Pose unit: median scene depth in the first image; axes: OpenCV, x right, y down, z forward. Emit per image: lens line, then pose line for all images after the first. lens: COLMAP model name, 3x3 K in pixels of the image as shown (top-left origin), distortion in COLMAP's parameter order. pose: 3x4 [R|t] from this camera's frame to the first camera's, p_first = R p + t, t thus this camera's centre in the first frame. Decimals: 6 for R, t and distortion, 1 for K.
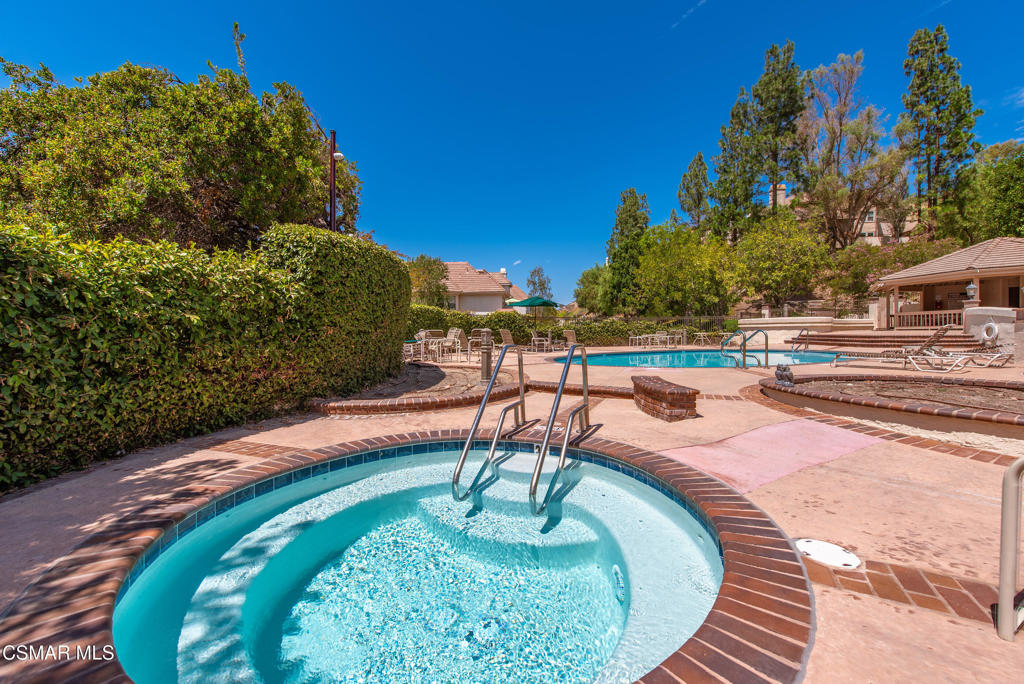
lens RADIAL K [[408.3, 0, 511.7], [0, 408.3, 341.8], [0, 0, 1]] dist [0.014229, -0.004624]
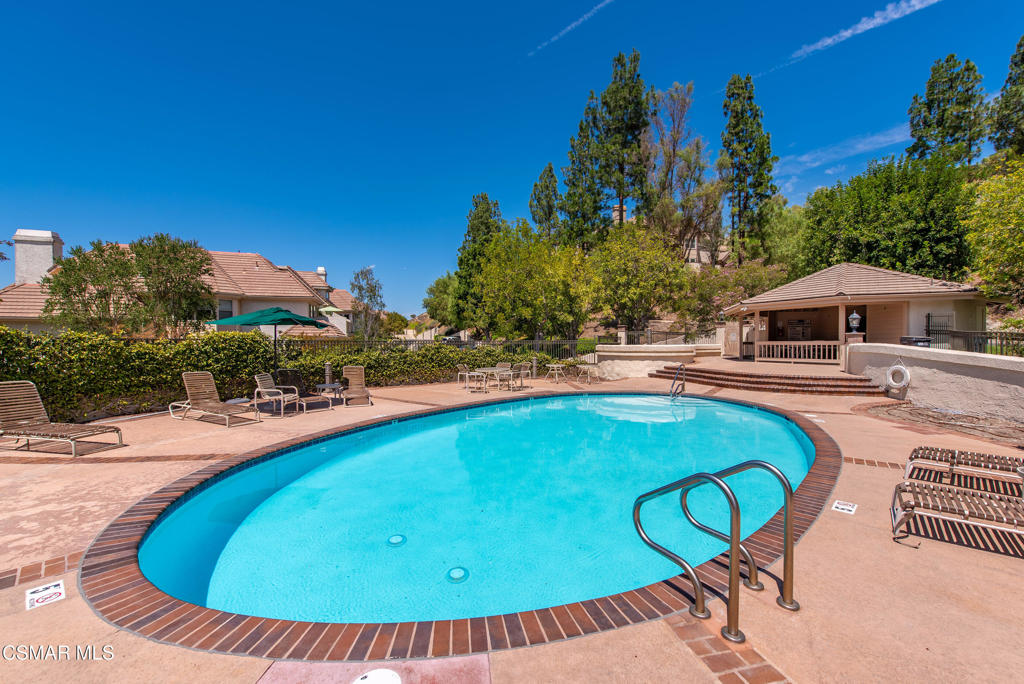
lens RADIAL K [[408.3, 0, 510.6], [0, 408.3, 344.3], [0, 0, 1]] dist [0.014229, -0.004624]
pose [[0.943990, 0.008261, 0.329870, 0.079935], [-0.002425, 0.999833, -0.018101, -0.024720], [-0.329964, 0.016287, 0.943853, 0.182646]]
